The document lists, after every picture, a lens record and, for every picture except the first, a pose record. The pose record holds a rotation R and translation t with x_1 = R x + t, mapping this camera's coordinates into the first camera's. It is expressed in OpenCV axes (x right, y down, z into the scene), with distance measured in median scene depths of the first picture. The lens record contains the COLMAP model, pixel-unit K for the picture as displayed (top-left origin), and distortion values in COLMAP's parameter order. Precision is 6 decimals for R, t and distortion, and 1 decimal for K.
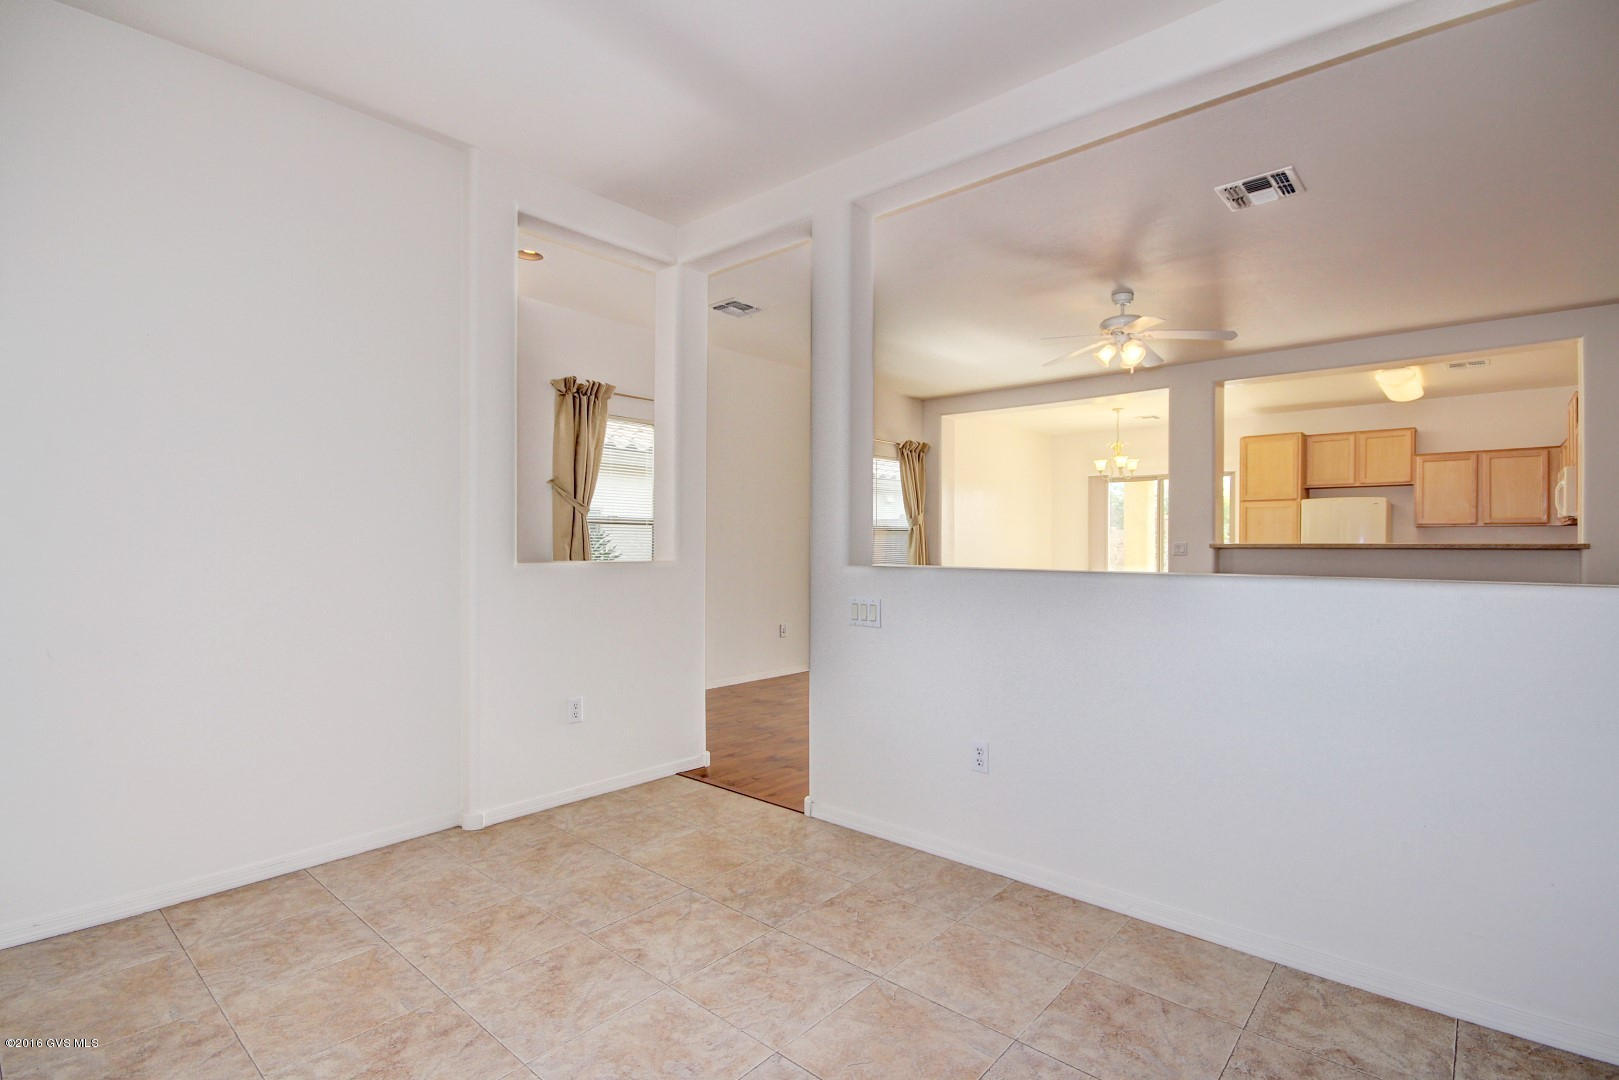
lens RADIAL K [[763.4, 0, 840.2], [0, 763.4, 545.6], [0, 0, 1]] dist [-0.001742, -0.004005]
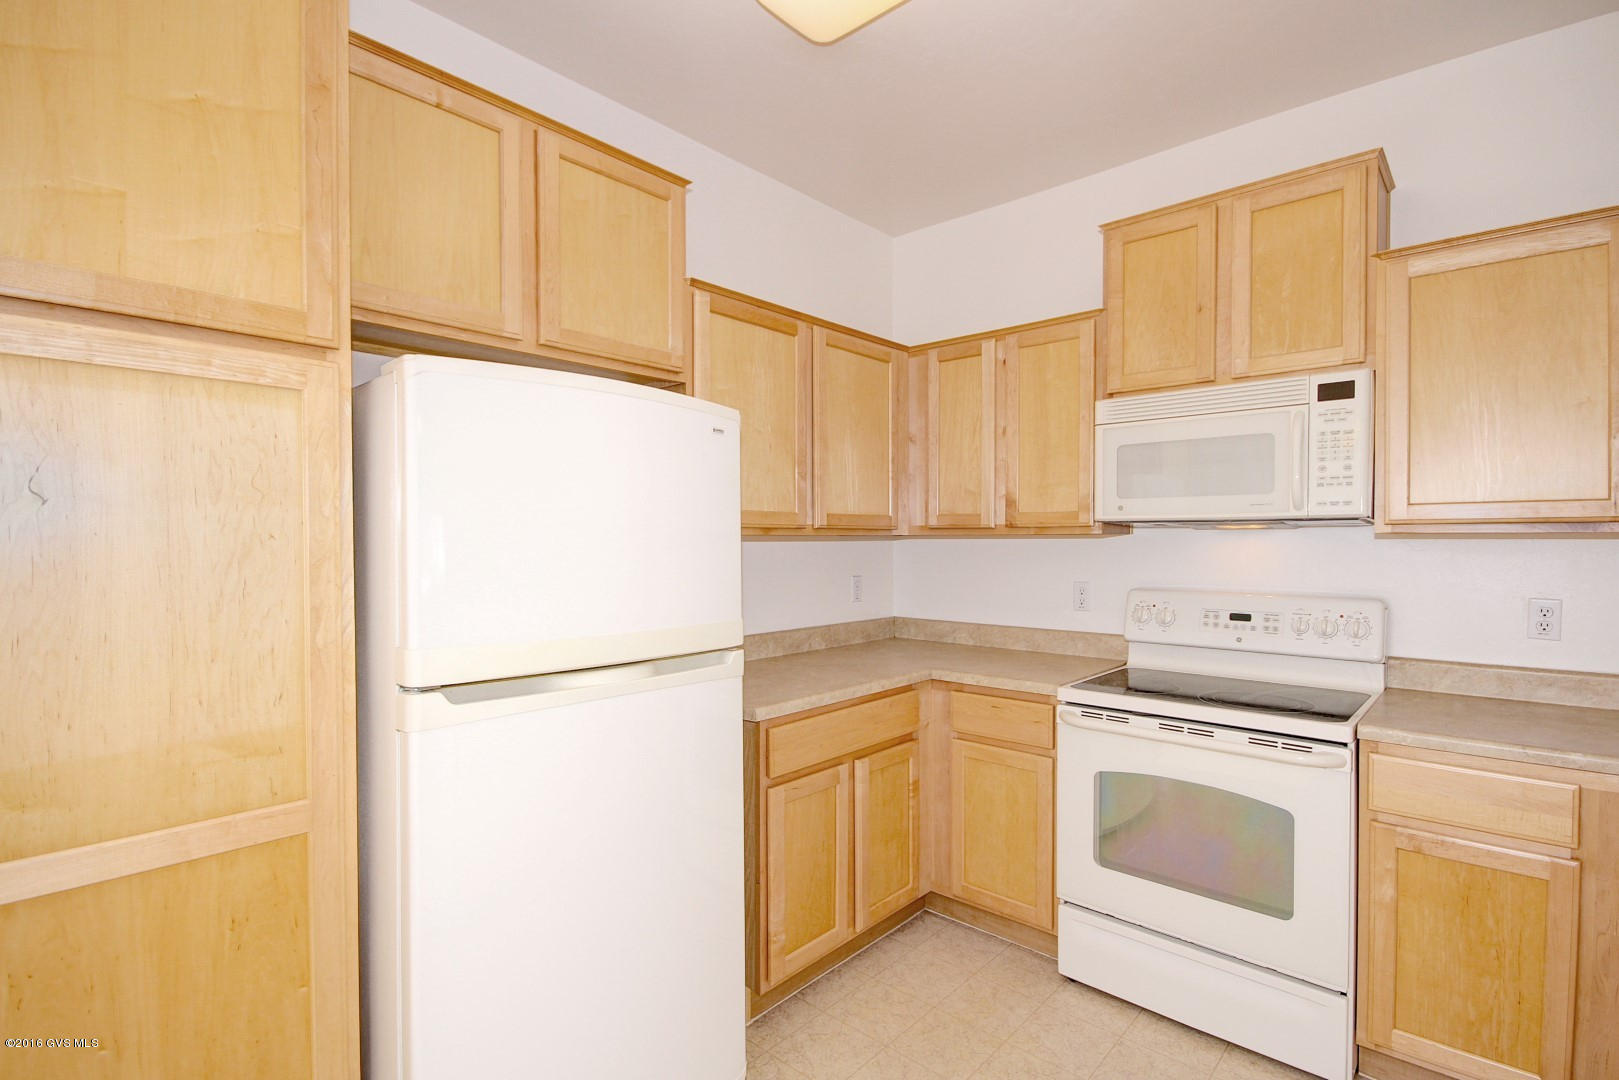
lens RADIAL K [[763.4, 0, 822.0], [0, 763.4, 548.1], [0, 0, 1]] dist [-0.001742, -0.004005]
pose [[0.035980, -0.016921, 0.999209, 0.570118], [0.002950, 0.999854, 0.016826, -0.029297], [-0.999348, 0.002343, 0.036025, 1.136054]]
